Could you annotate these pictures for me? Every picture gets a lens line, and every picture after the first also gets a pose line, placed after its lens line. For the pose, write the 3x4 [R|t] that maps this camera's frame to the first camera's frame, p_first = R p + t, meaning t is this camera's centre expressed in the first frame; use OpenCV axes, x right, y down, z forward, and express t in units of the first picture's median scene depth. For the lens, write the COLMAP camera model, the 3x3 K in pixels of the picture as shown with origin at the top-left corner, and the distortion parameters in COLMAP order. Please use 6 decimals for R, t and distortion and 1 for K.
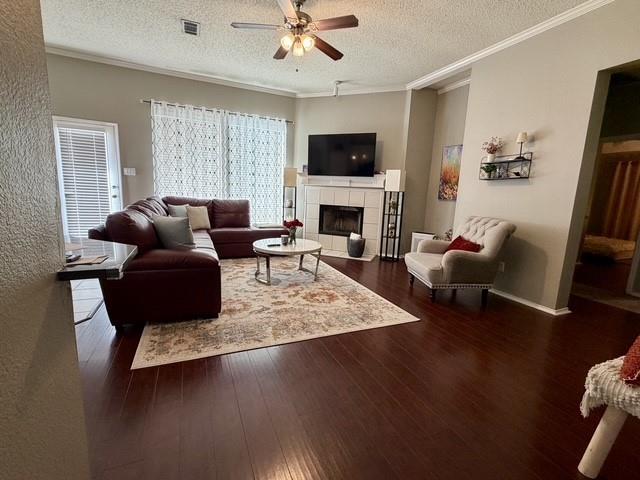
lens RADIAL K [[295.3, 0, 319.8], [0, 295.3, 240.0], [0, 0, 1]] dist [0.001966, 0.002556]
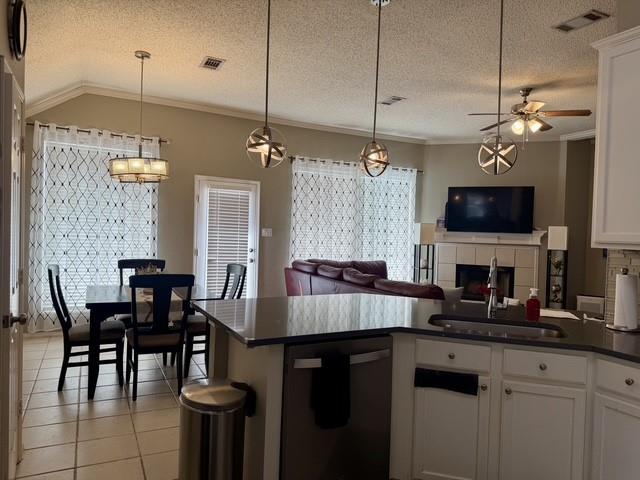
lens RADIAL K [[458.6, 0, 319.5], [0, 458.6, 238.6], [0, 0, 1]] dist [0.057138, -0.068042]
pose [[0.998957, -0.015449, 0.042968, -0.576669], [0.021937, 0.987691, -0.154870, 0.005227], [-0.040046, 0.155651, 0.987000, -0.390401]]
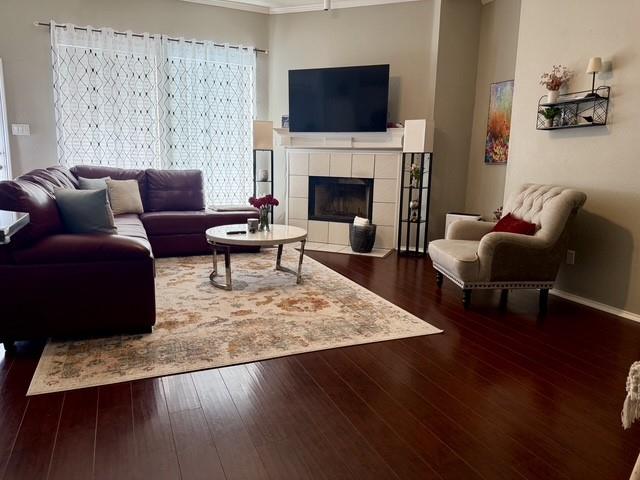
lens RADIAL K [[458.6, 0, 321.1], [0, 458.6, 241.5], [0, 0, 1]] dist [0.057138, -0.068042]
pose [[0.999819, -0.018676, -0.003628, 0.036735], [0.018699, 0.999805, 0.006410, 0.028817], [0.003507, -0.006476, 0.999973, -0.050429]]
